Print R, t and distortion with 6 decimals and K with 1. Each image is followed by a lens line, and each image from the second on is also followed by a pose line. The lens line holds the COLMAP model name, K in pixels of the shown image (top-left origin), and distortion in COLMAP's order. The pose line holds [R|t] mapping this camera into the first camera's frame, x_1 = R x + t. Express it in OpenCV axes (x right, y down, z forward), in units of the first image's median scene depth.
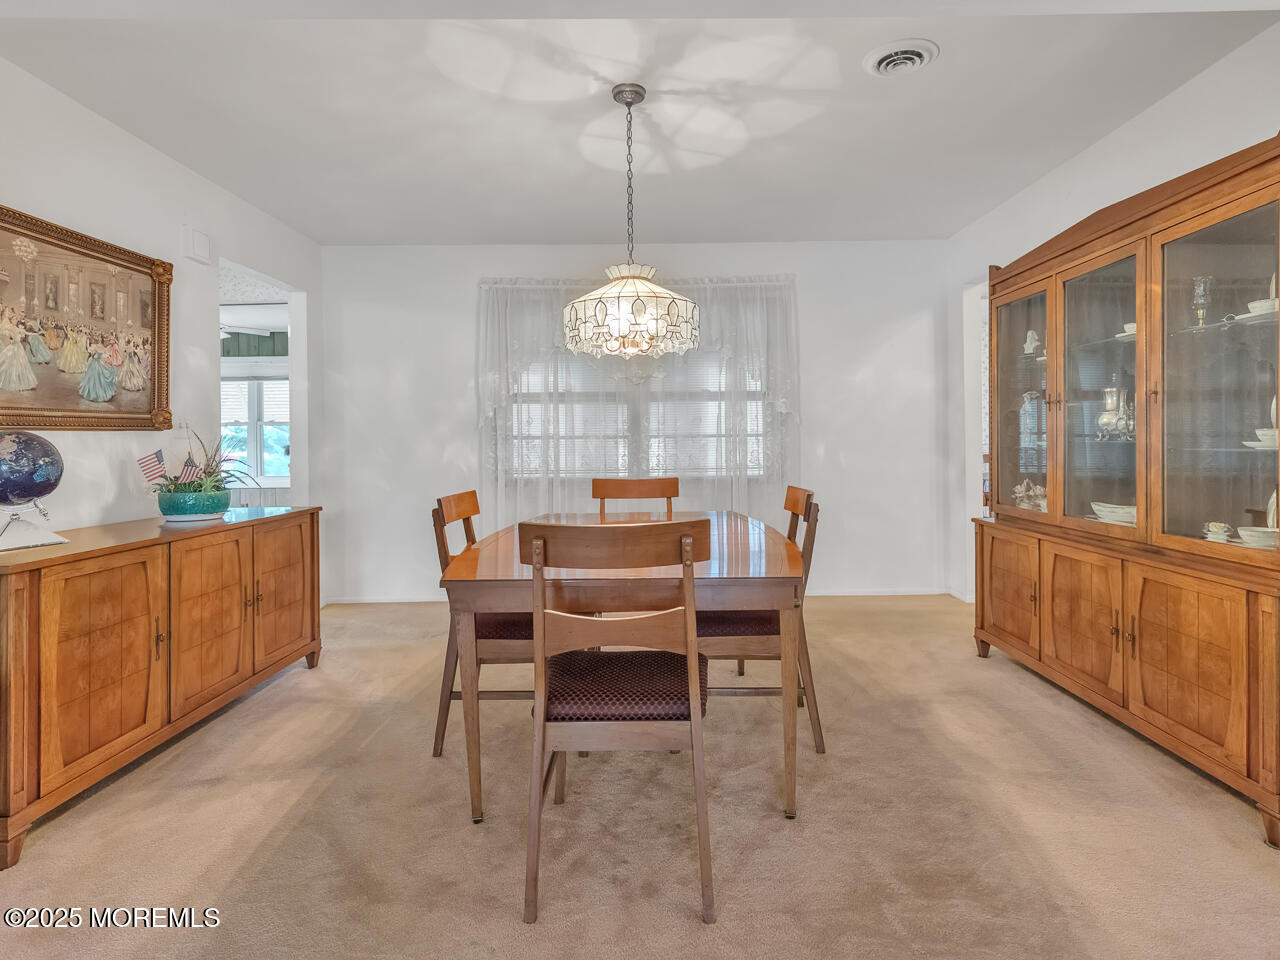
lens RADIAL K [[689.3, 0, 641.5], [0, 689.3, 442.9], [0, 0, 1]] dist [0.000262, 0.000331]
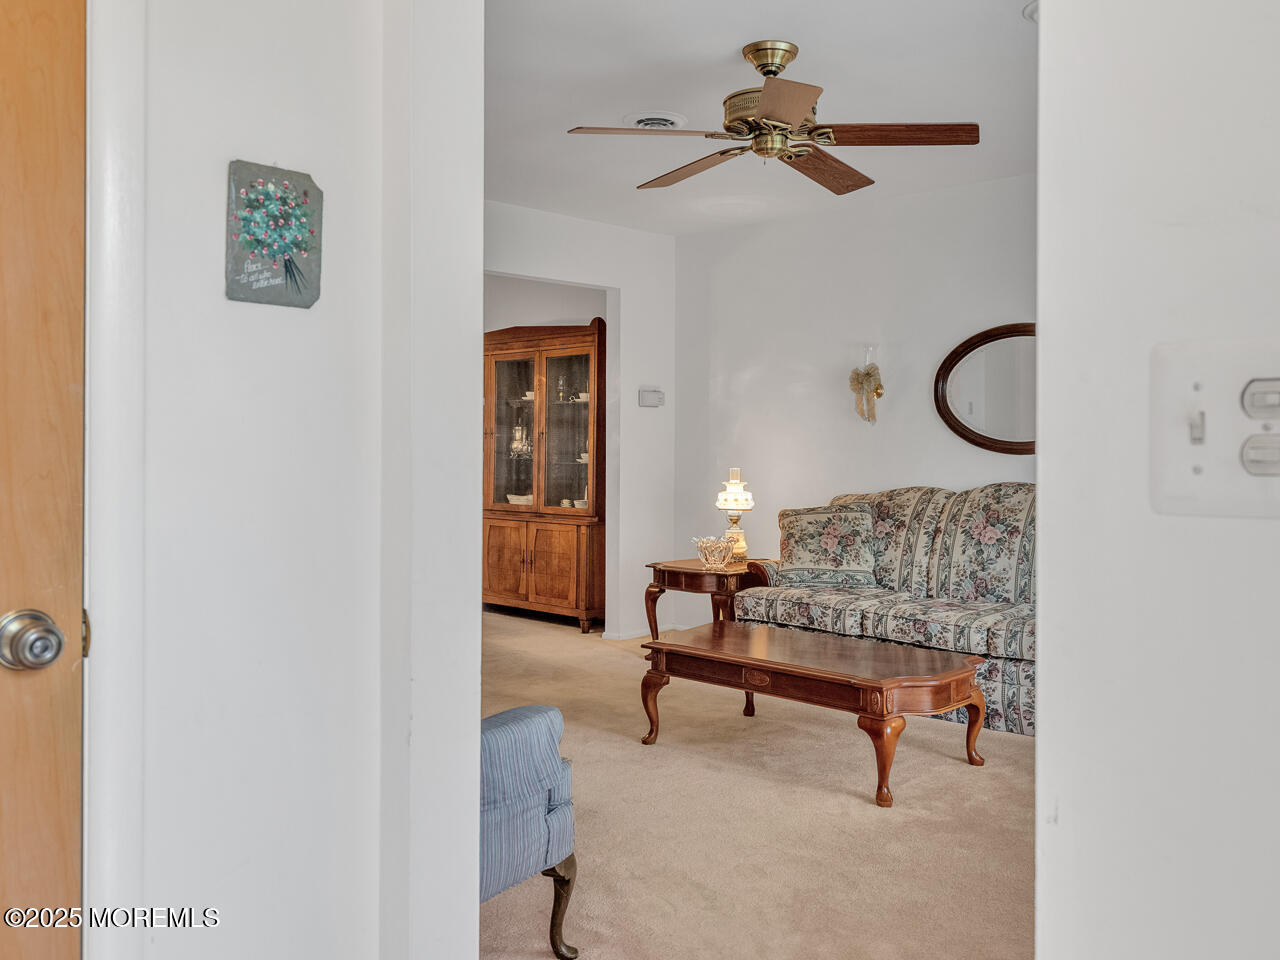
lens RADIAL K [[1069.1, 0, 640.6], [0, 1069.1, 458.6], [0, 0, 1]] dist [-0.003018, -0.000757]
pose [[0.711477, 0.010335, 0.702634, -1.002800], [-0.012809, 0.999916, -0.001737, -0.000304], [-0.702593, -0.007765, 0.711550, -1.142530]]
